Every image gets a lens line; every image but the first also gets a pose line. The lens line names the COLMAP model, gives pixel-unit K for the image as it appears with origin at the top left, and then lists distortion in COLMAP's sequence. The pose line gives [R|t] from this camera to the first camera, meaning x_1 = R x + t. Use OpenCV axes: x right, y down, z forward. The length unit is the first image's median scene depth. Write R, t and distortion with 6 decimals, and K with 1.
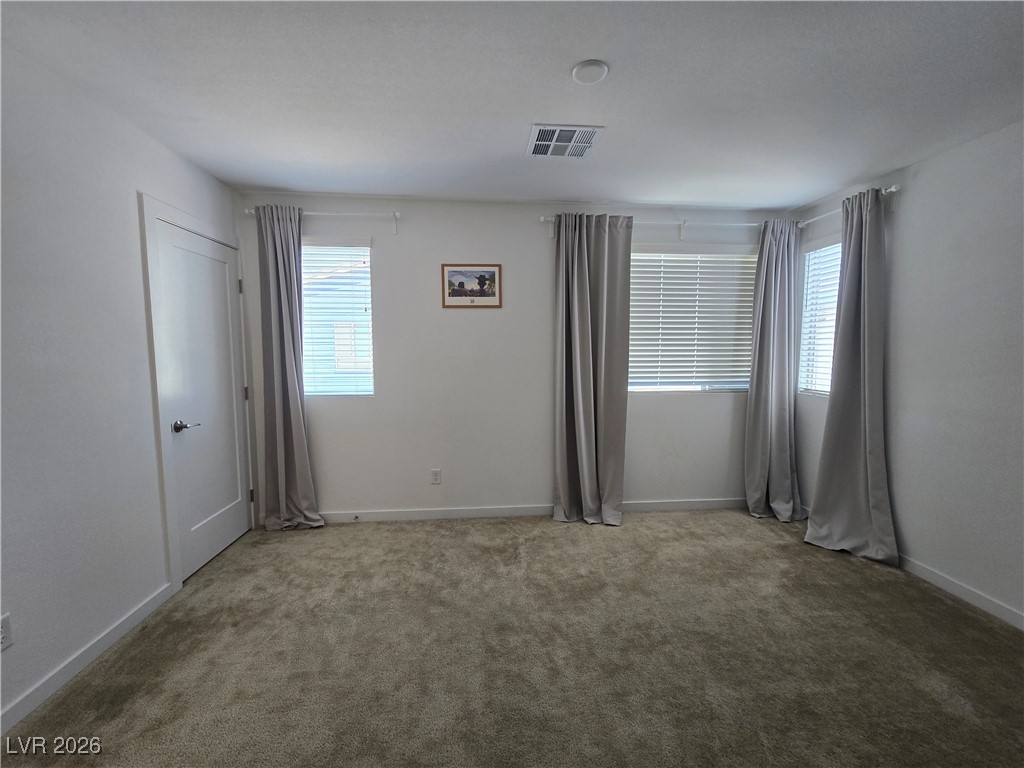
lens RADIAL K [[423.0, 0, 520.1], [0, 423.0, 384.2], [0, 0, 1]] dist [-0.001968, 0.000074]
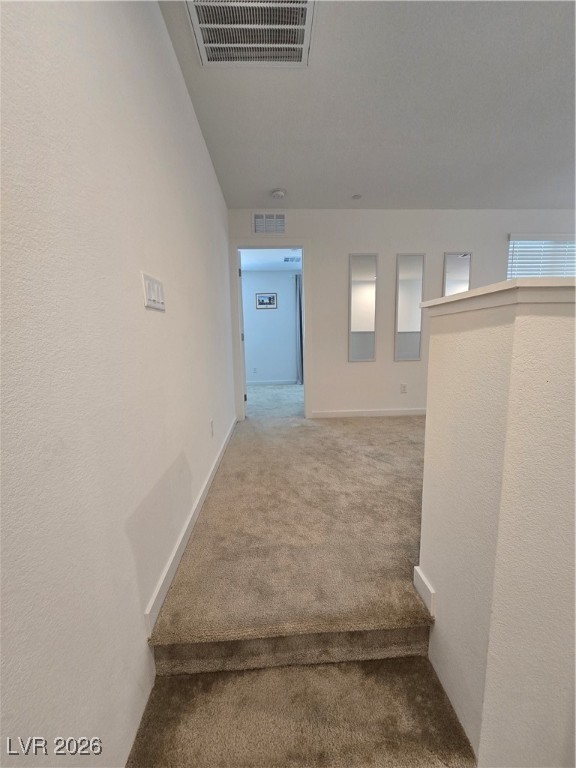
lens RADIAL K [[317.3, 0, 284.9], [0, 317.3, 386.6], [0, 0, 1]] dist [-0.001968, 0.000074]
pose [[0.998588, -0.014460, -0.051126, 0.115487], [0.017150, 0.998470, 0.052575, 0.240767], [0.050288, -0.053378, 0.997307, -1.197808]]
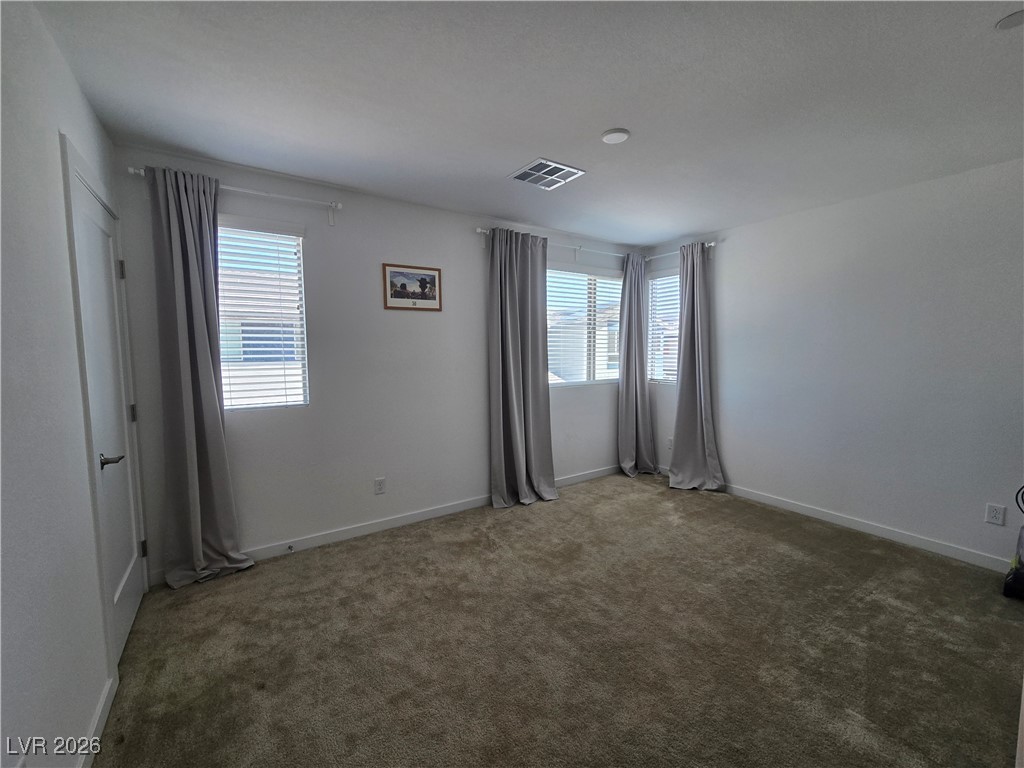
lens RADIAL K [[423.0, 0, 518.8], [0, 423.0, 383.6], [0, 0, 1]] dist [-0.001968, 0.000074]
pose [[0.872156, -0.044097, 0.487237, -0.414098], [0.044636, 0.998948, 0.010511, -0.008178], [-0.487188, 0.012581, 0.873207, 0.015145]]
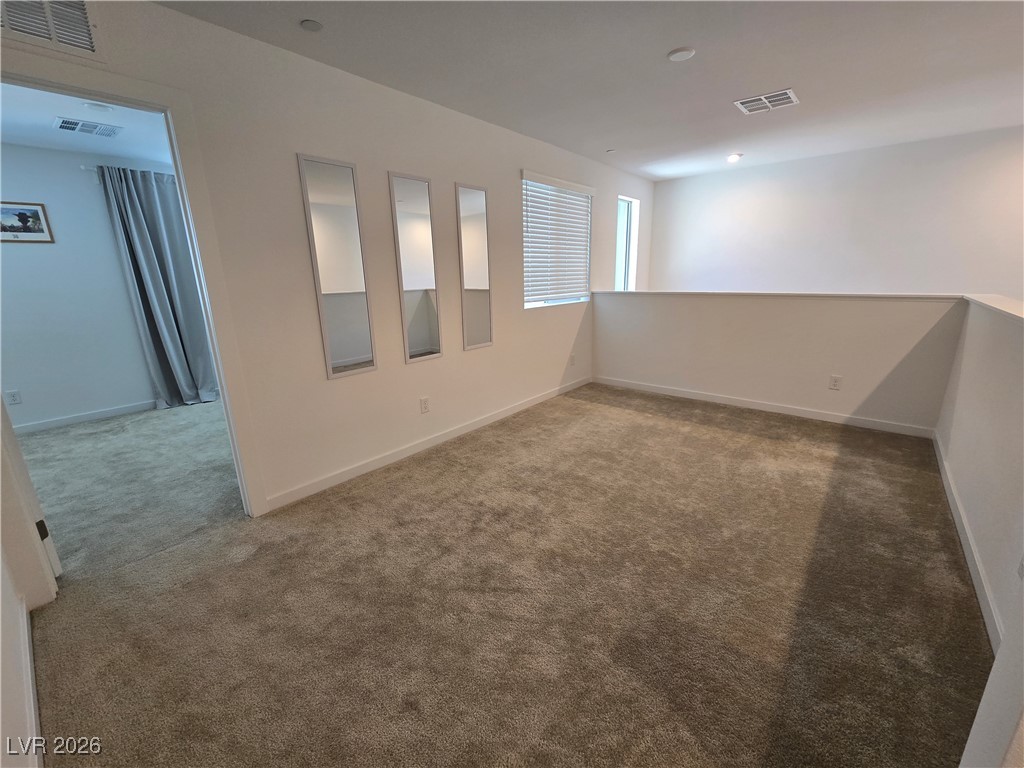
lens RADIAL K [[423.0, 0, 515.2], [0, 423.0, 382.8], [0, 0, 1]] dist [-0.001968, 0.000074]
pose [[0.712392, -0.193170, 0.674673, 0.000891], [0.088693, 0.978445, 0.186493, 0.097577], [-0.696155, -0.073017, 0.714169, -0.789882]]
